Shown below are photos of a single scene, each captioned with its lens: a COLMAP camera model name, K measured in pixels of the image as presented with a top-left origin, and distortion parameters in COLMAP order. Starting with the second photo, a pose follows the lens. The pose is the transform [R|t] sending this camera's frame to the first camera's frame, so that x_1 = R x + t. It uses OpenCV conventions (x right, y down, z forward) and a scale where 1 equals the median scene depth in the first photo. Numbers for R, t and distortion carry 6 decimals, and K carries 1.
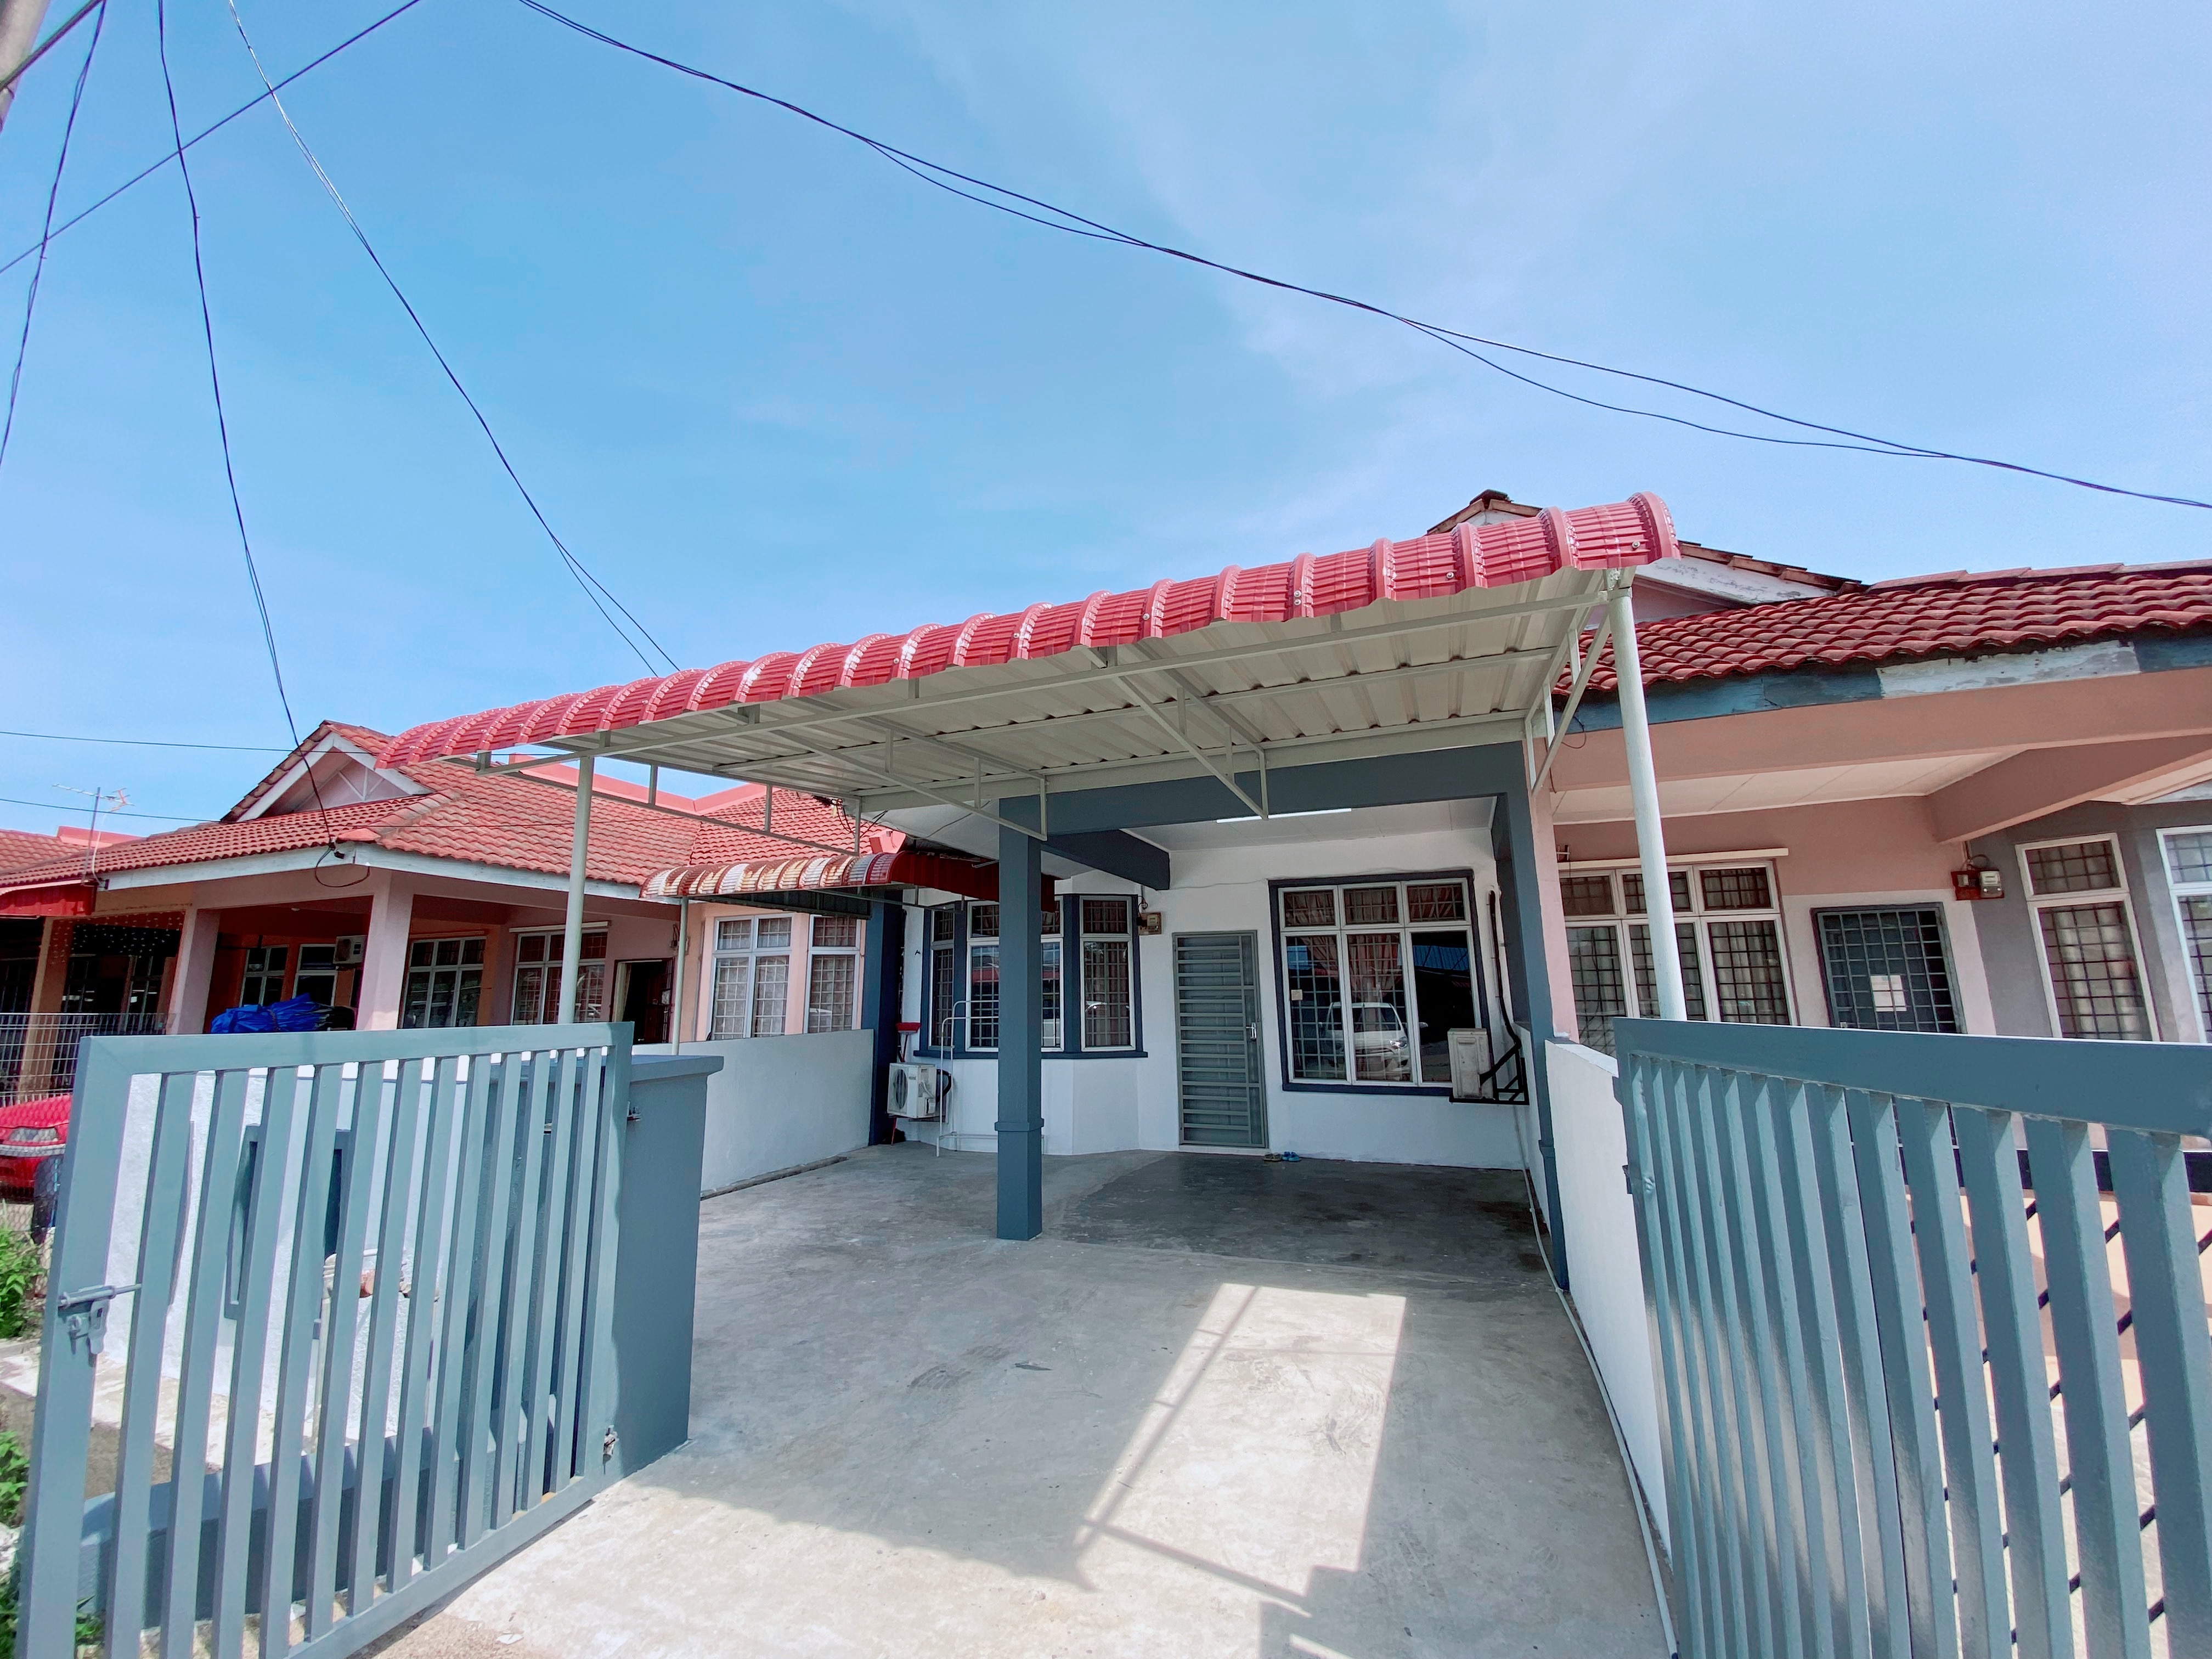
lens RADIAL K [[902.8, 0, 1091.0], [0, 902.8, 823.0], [0, 0, 1]] dist [0.020161, -0.020592]
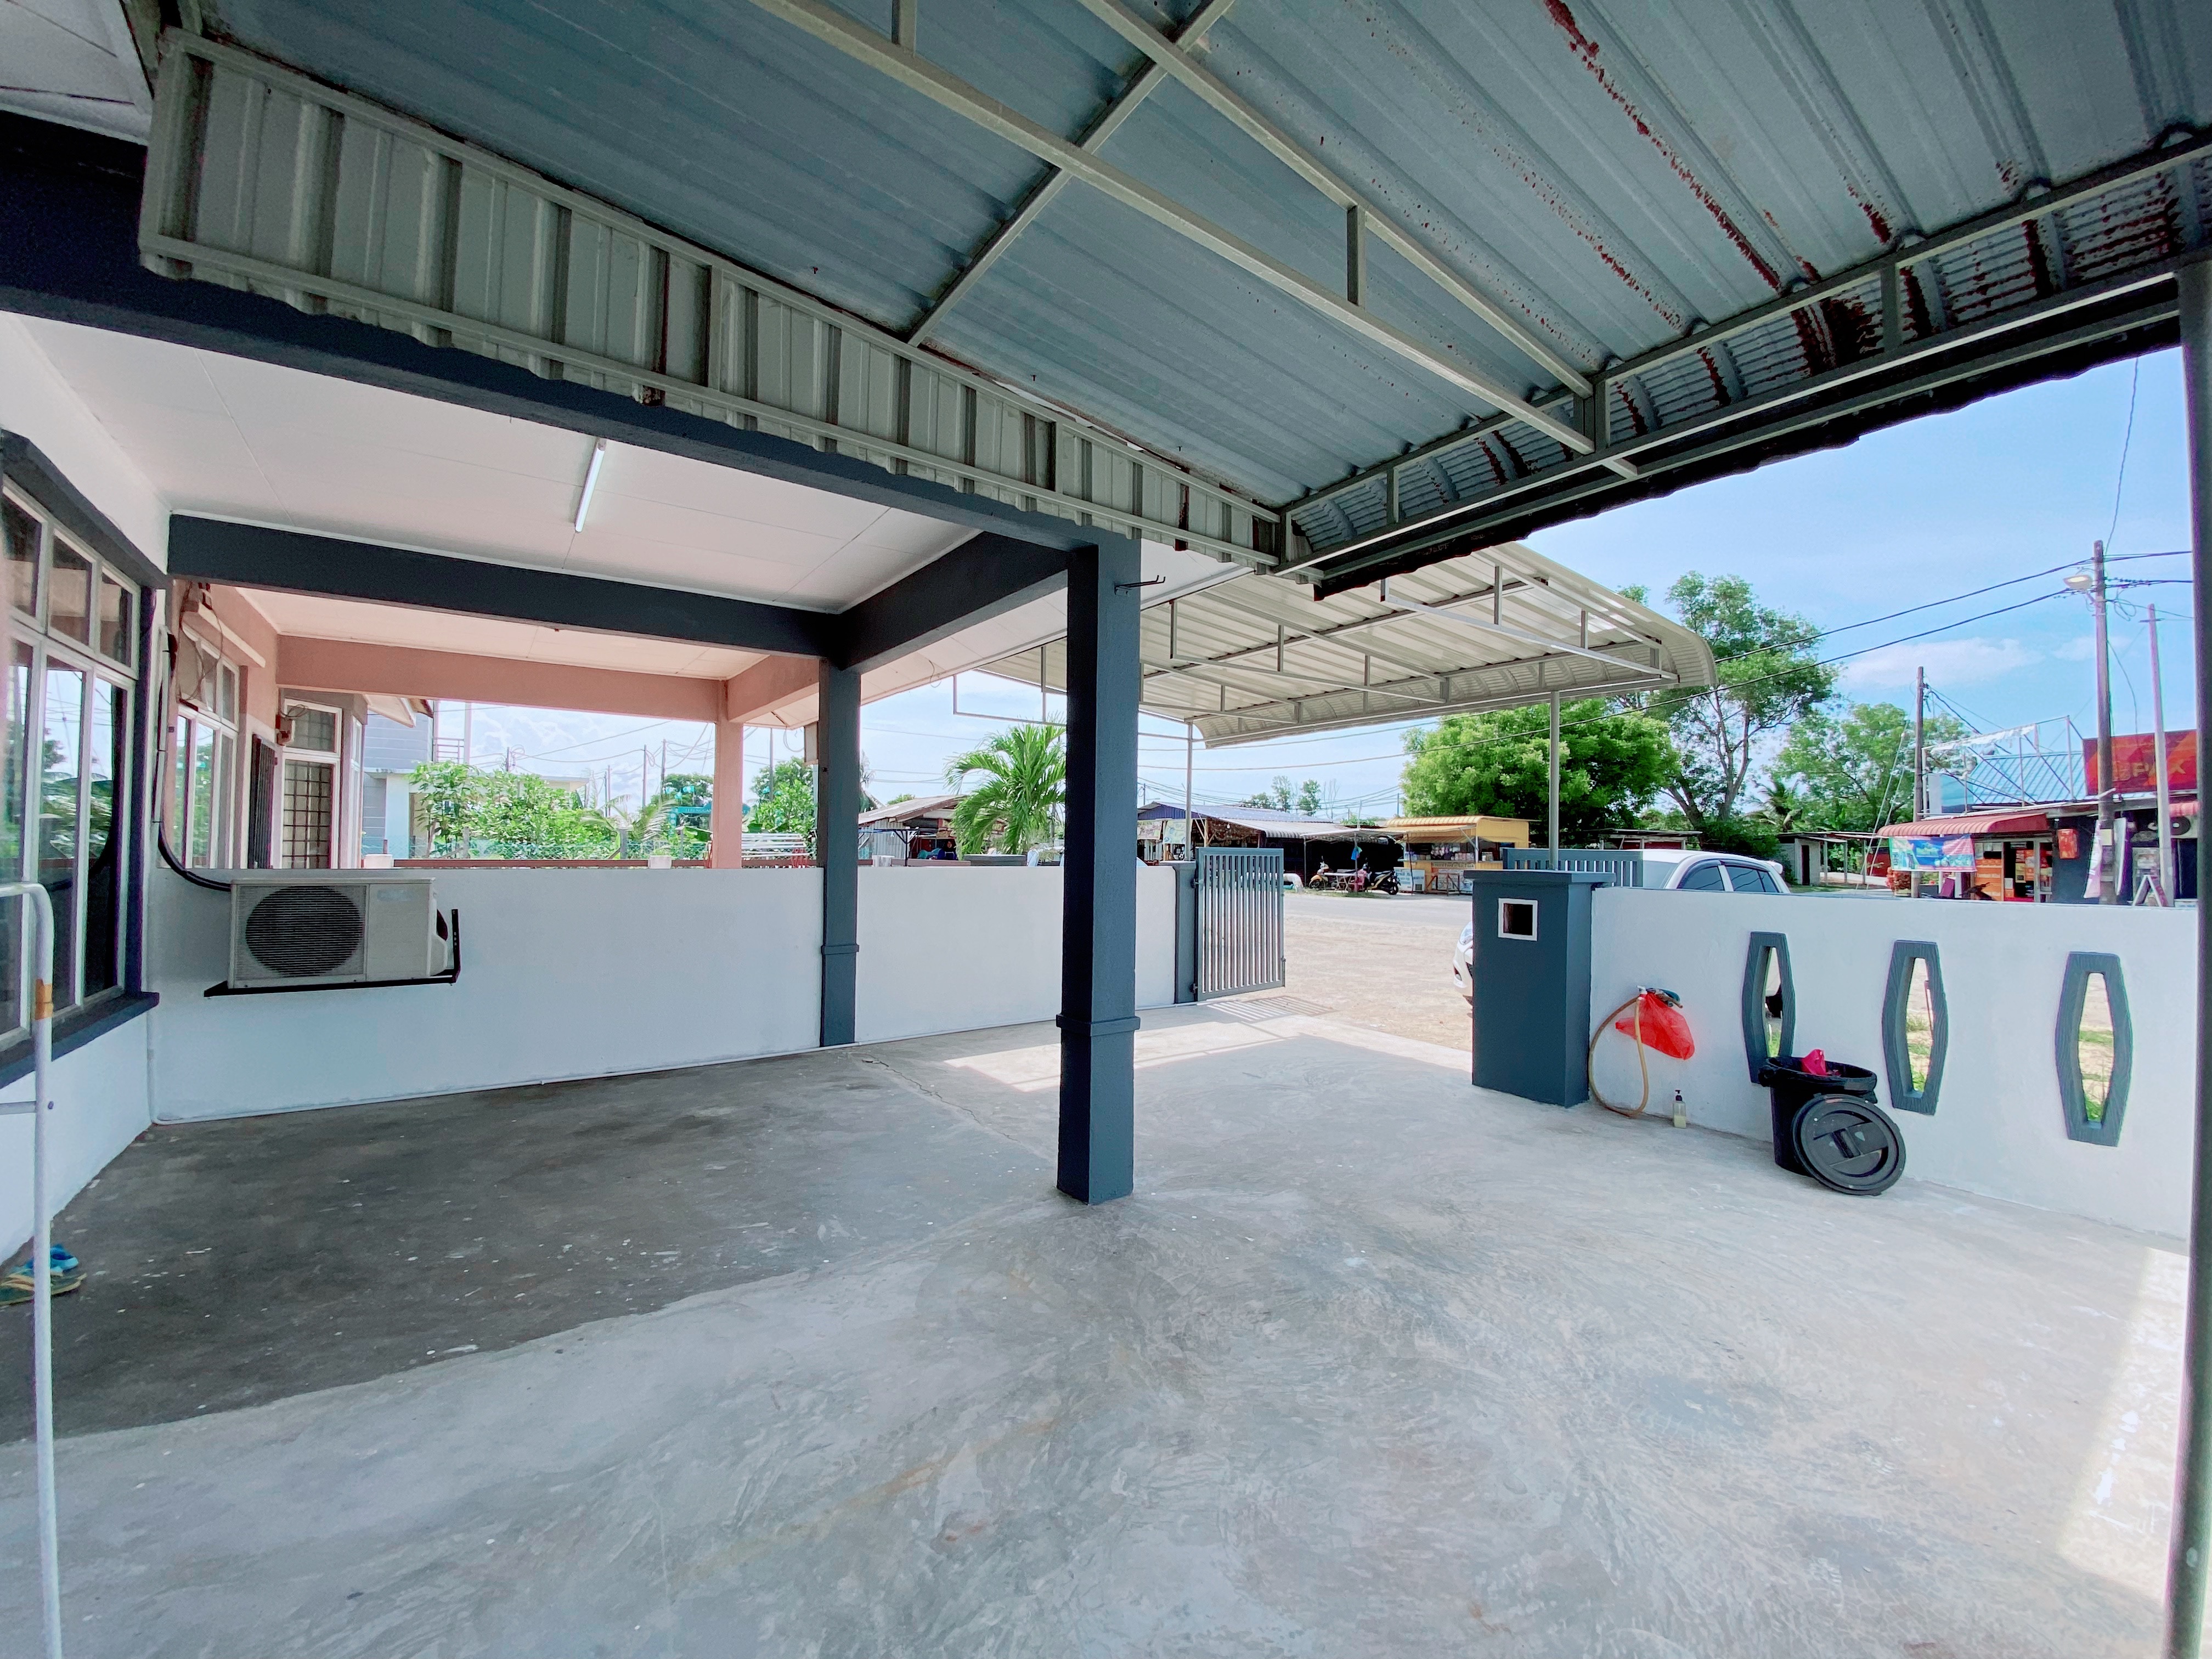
lens RADIAL K [[902.8, 0, 1091.0], [0, 902.8, 823.0], [0, 0, 1]] dist [0.020161, -0.020592]
pose [[-0.838747, 0.016076, 0.544284, -0.328116], [-0.103064, 0.976809, -0.187675, 0.247500], [-0.534679, -0.213507, -0.817639, 1.215625]]
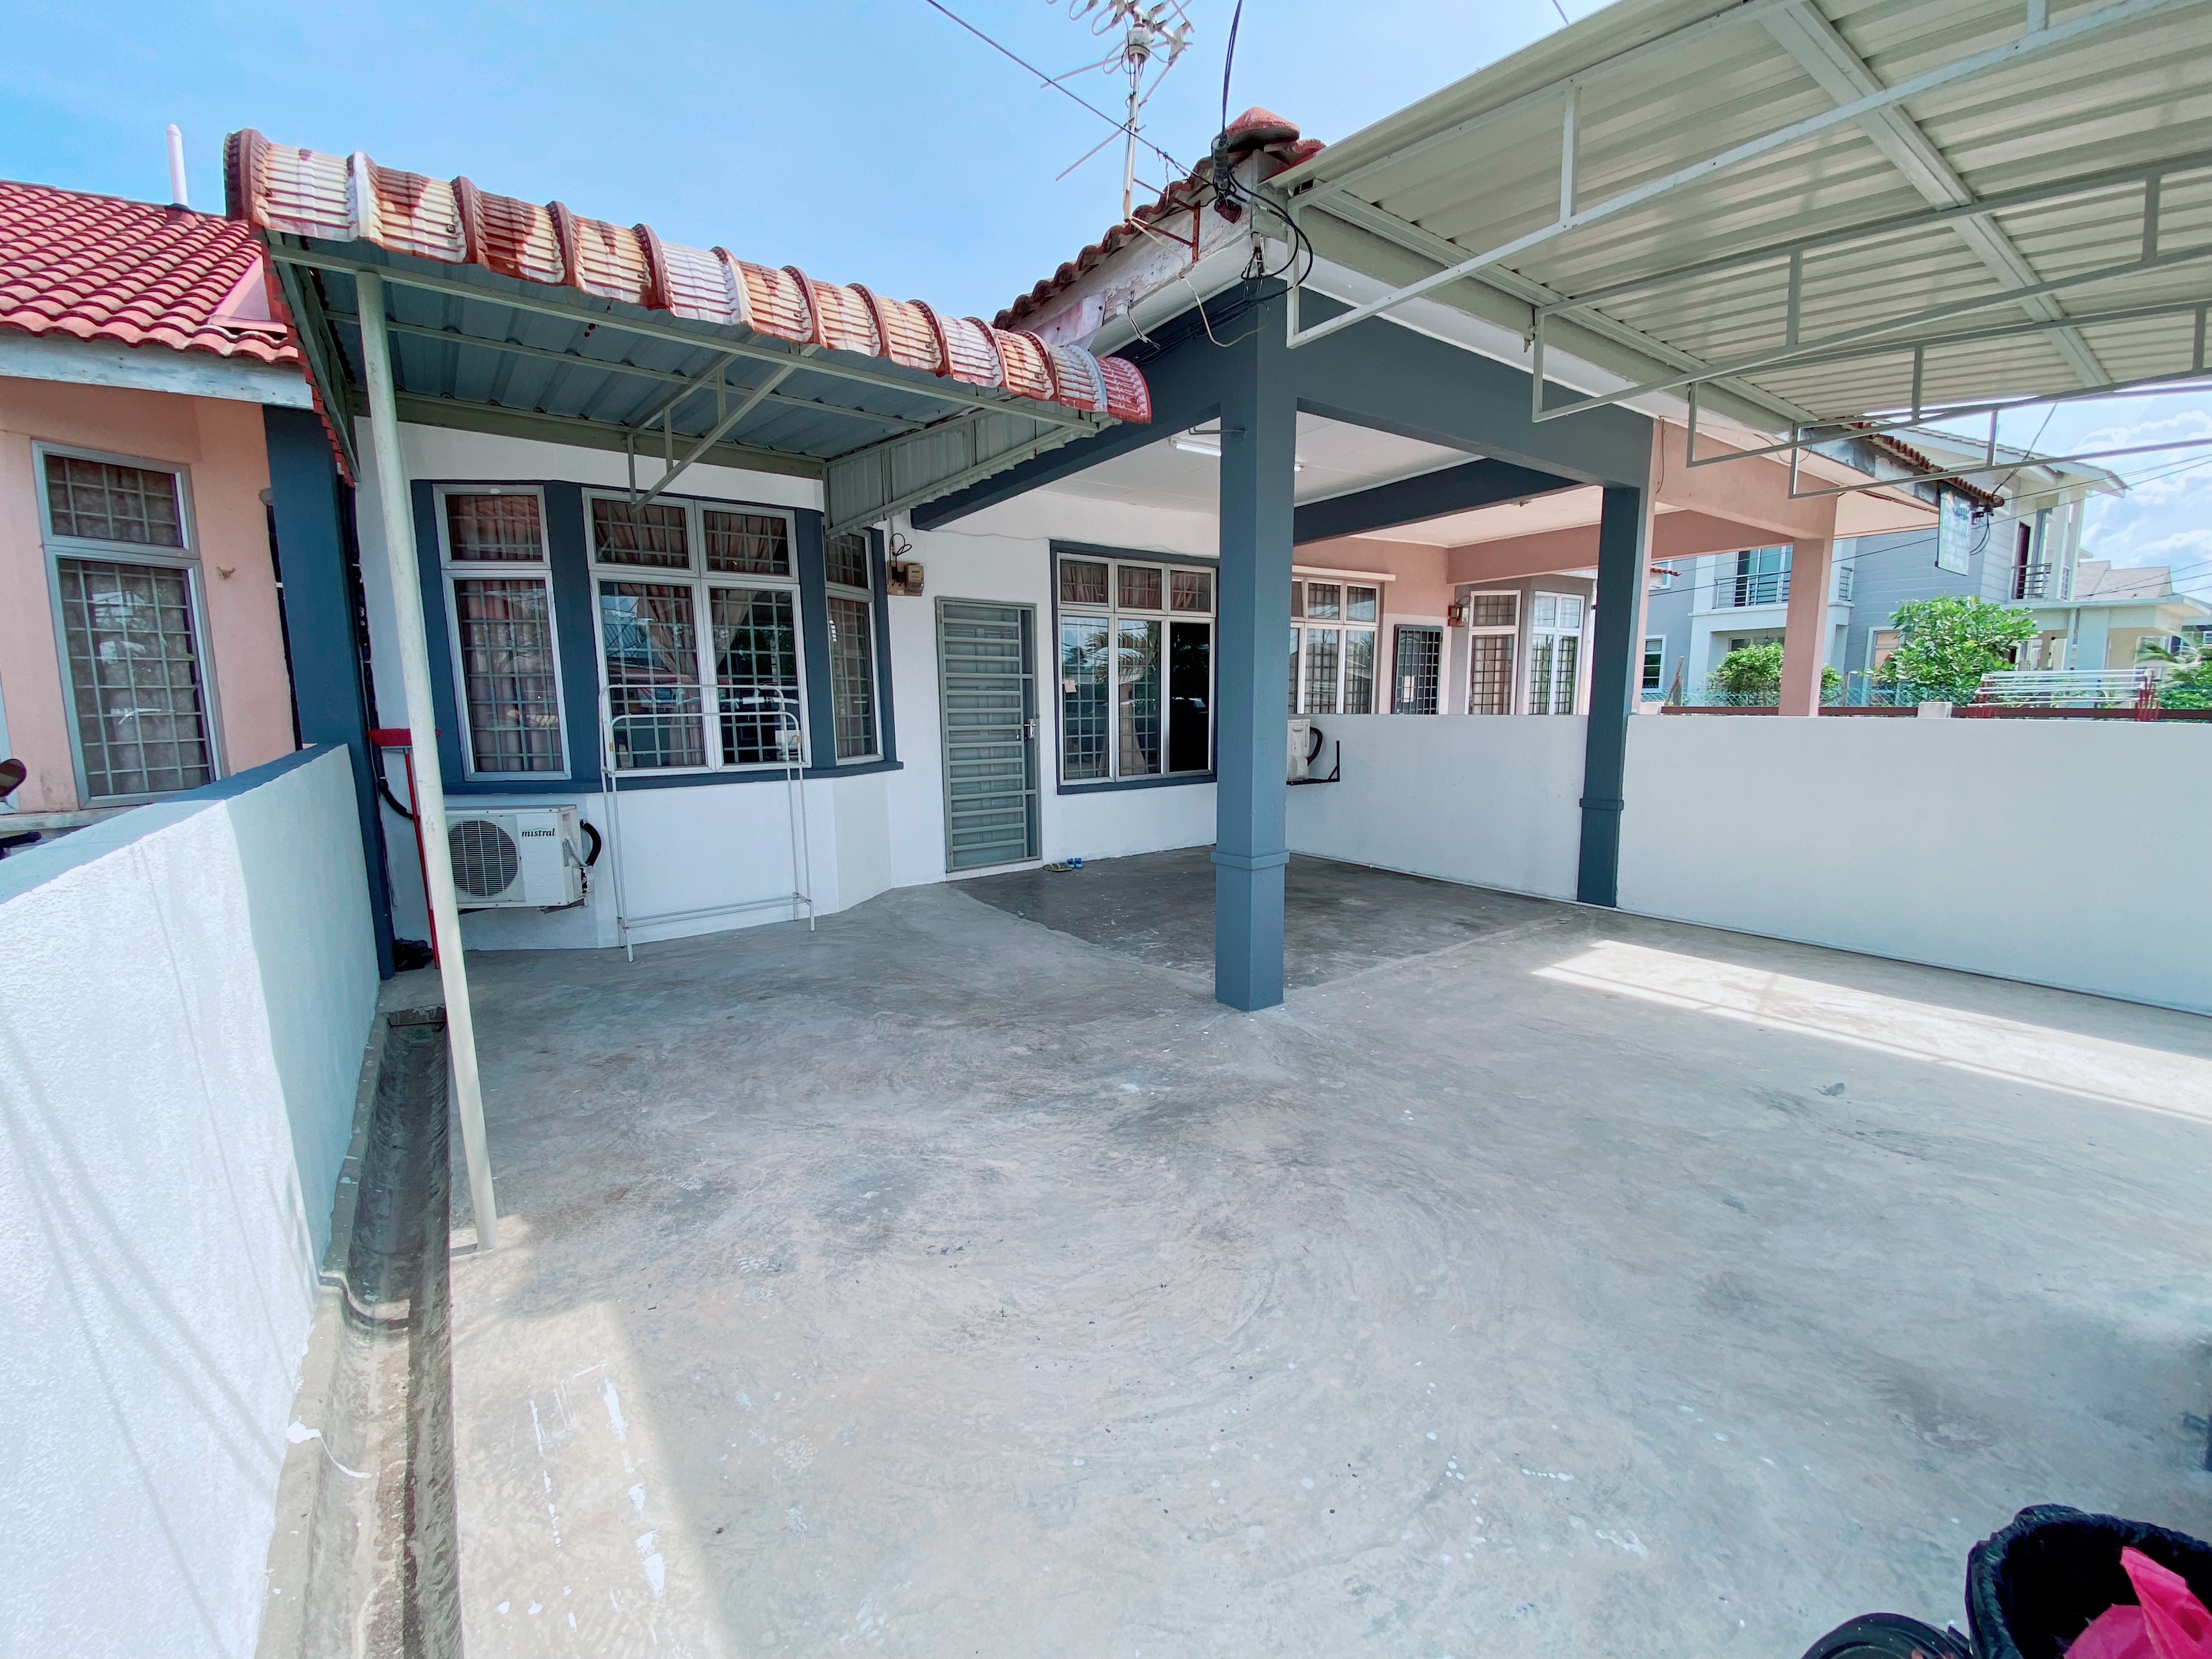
lens RADIAL K [[902.8, 0, 1091.0], [0, 902.8, 823.0], [0, 0, 1]] dist [0.020161, -0.020592]
pose [[0.547049, -0.106994, 0.830235, -0.554360], [-0.155276, 0.961616, 0.226238, 0.137640], [-0.822573, -0.252679, 0.509437, 0.596407]]
